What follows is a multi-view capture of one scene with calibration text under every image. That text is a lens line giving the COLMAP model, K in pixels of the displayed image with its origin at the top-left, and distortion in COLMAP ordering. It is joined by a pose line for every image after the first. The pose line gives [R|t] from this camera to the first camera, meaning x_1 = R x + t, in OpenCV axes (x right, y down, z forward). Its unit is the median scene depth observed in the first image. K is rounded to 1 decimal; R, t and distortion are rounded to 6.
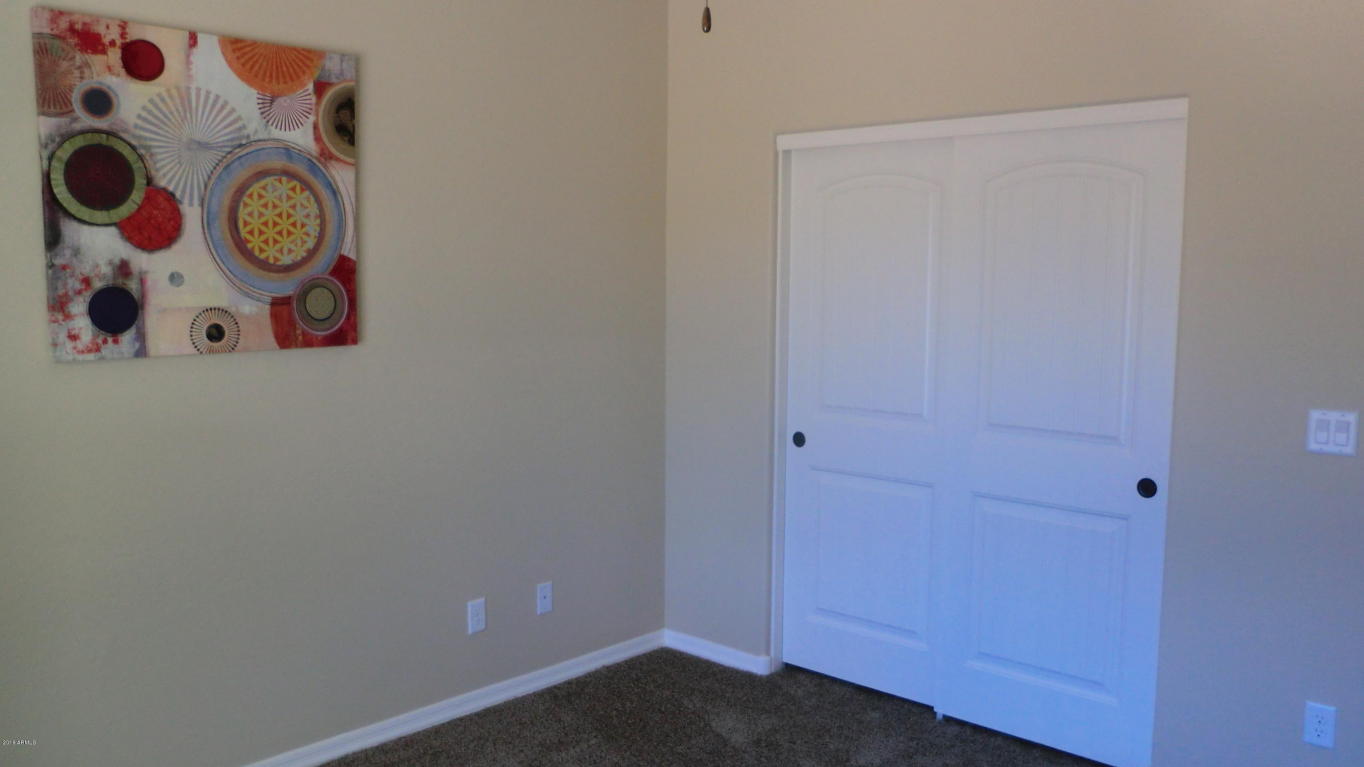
lens RADIAL K [[1114.5, 0, 681.5], [0, 1114.5, 382.6], [0, 0, 1]] dist [-0.085097, 0.096750]
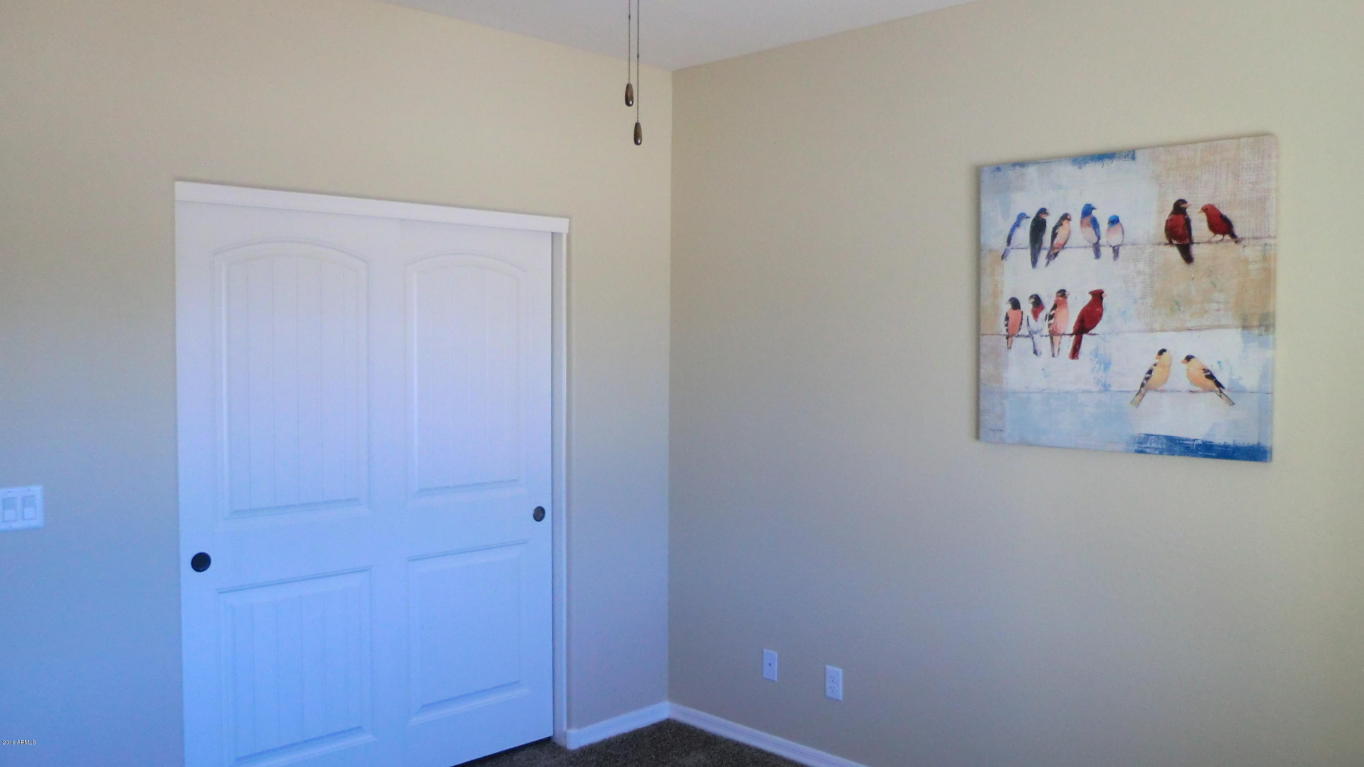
lens RADIAL K [[1114.5, 0, 681.6], [0, 1114.5, 384.3], [0, 0, 1]] dist [-0.085097, 0.096750]
pose [[0.004698, -0.040156, 0.999182, -0.700466], [0.109712, 0.993182, 0.039399, -0.071060], [-0.993952, 0.109437, 0.009071, 0.655269]]
